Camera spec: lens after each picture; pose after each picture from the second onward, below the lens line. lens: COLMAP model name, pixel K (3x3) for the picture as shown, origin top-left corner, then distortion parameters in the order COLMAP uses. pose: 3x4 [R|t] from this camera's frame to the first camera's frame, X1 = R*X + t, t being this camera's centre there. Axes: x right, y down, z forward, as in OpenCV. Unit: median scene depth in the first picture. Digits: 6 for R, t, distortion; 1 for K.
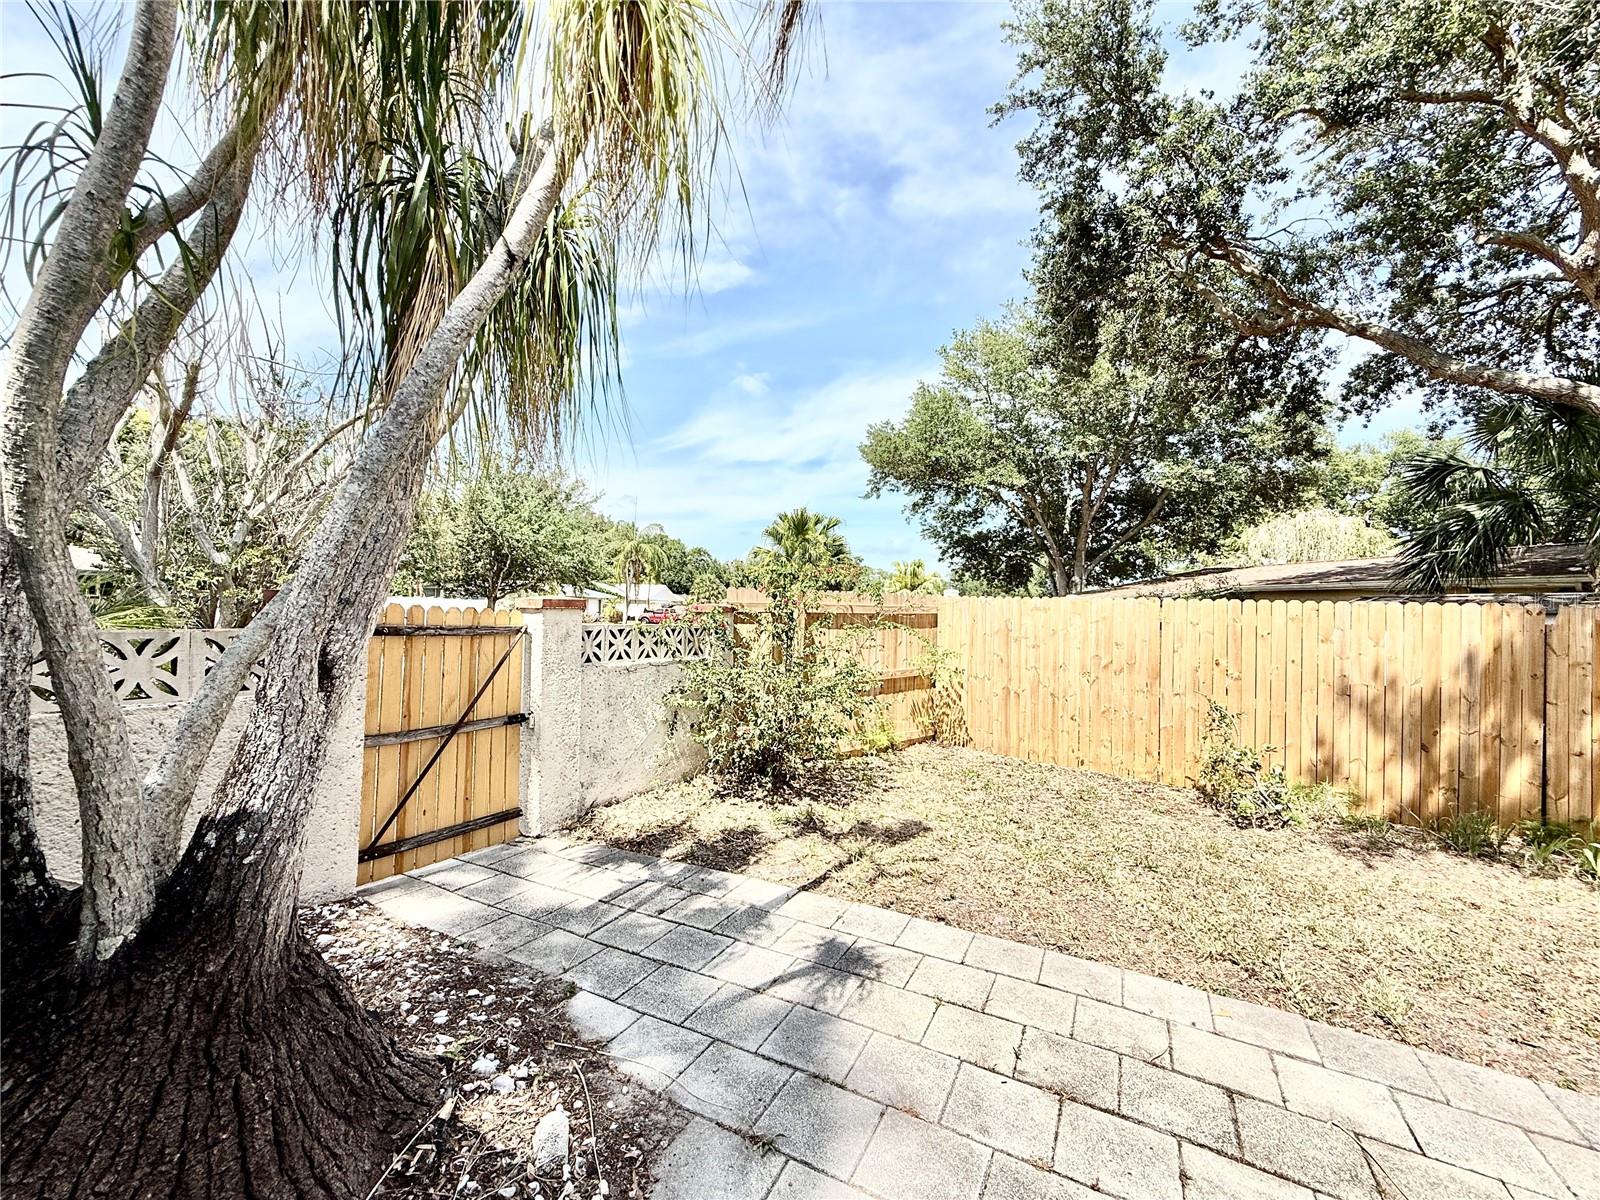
lens RADIAL K [[636.1, 0, 790.7], [0, 636.1, 600.9], [0, 0, 1]] dist [0.004858, 0.000167]
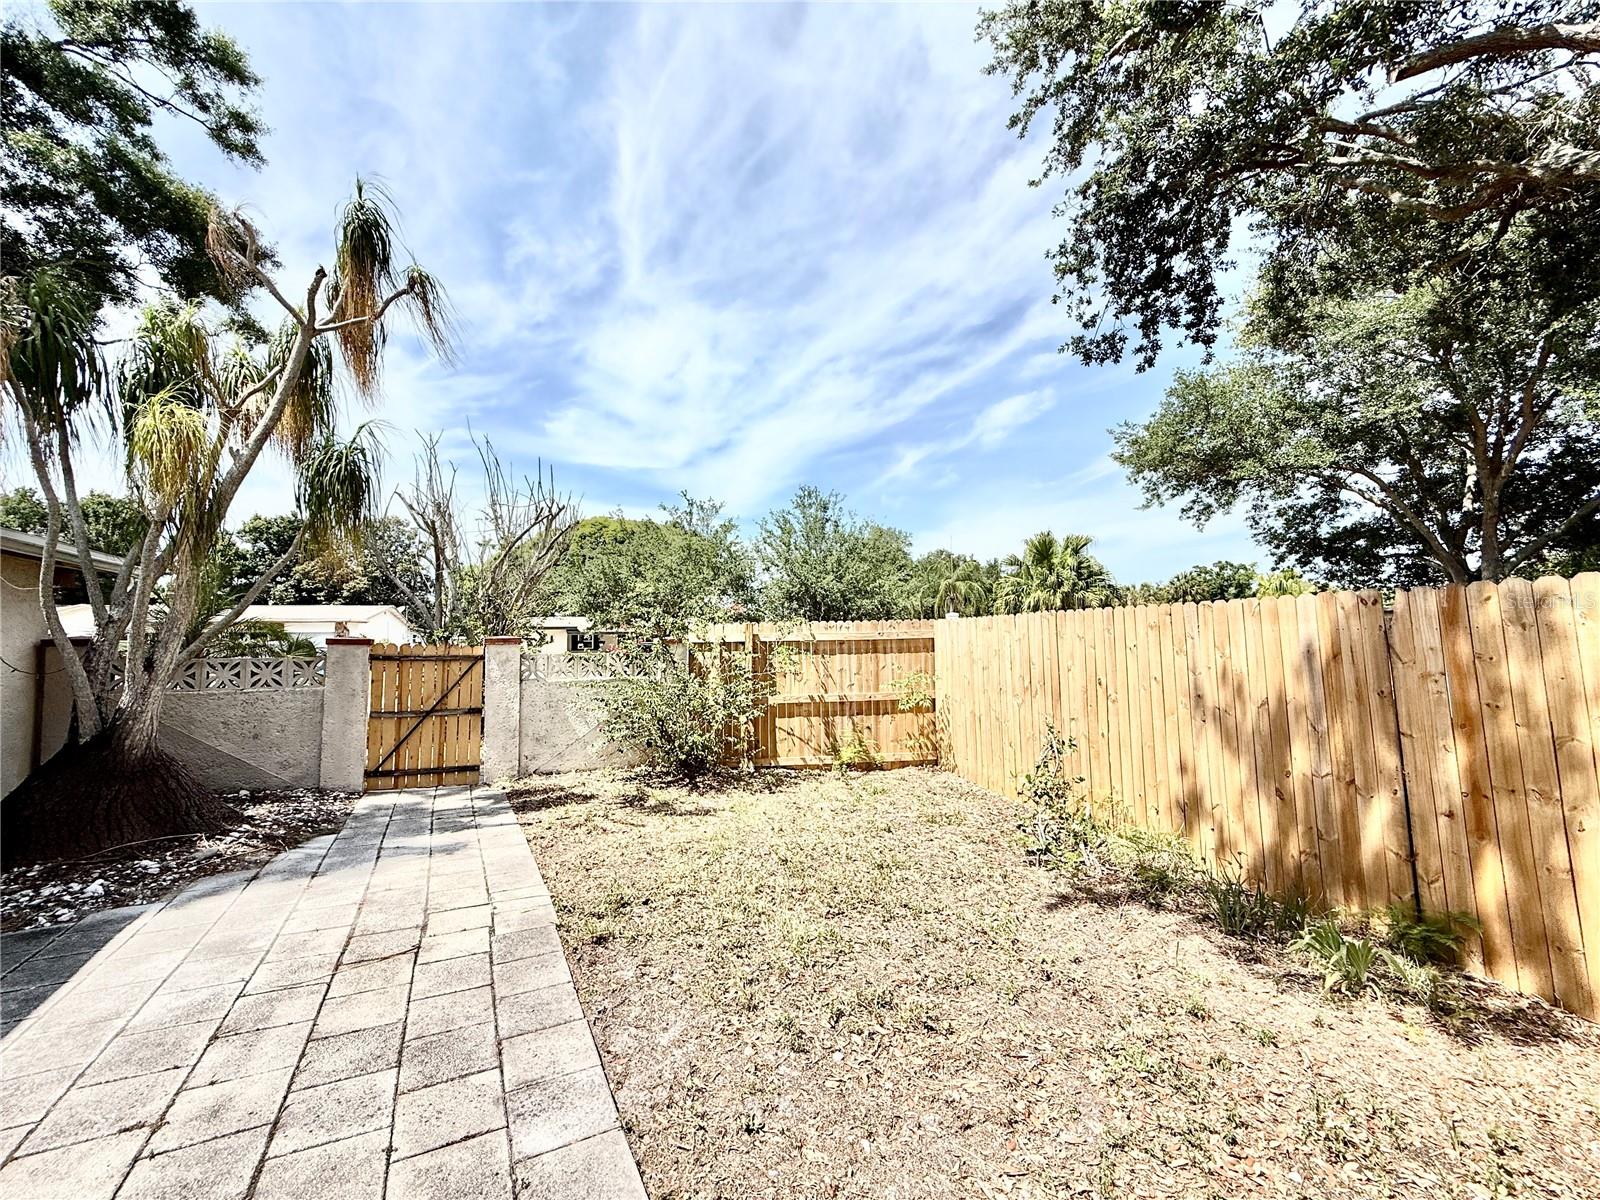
lens RADIAL K [[636.5, 0, 792.2], [0, 636.5, 599.5], [0, 0, 1]] dist [0.000484, 0.000061]
pose [[0.819562, -0.089101, -0.566020, 0.935155], [0.048280, 0.995061, -0.086732, 0.062891], [0.570953, 0.043755, 0.819816, 0.082494]]
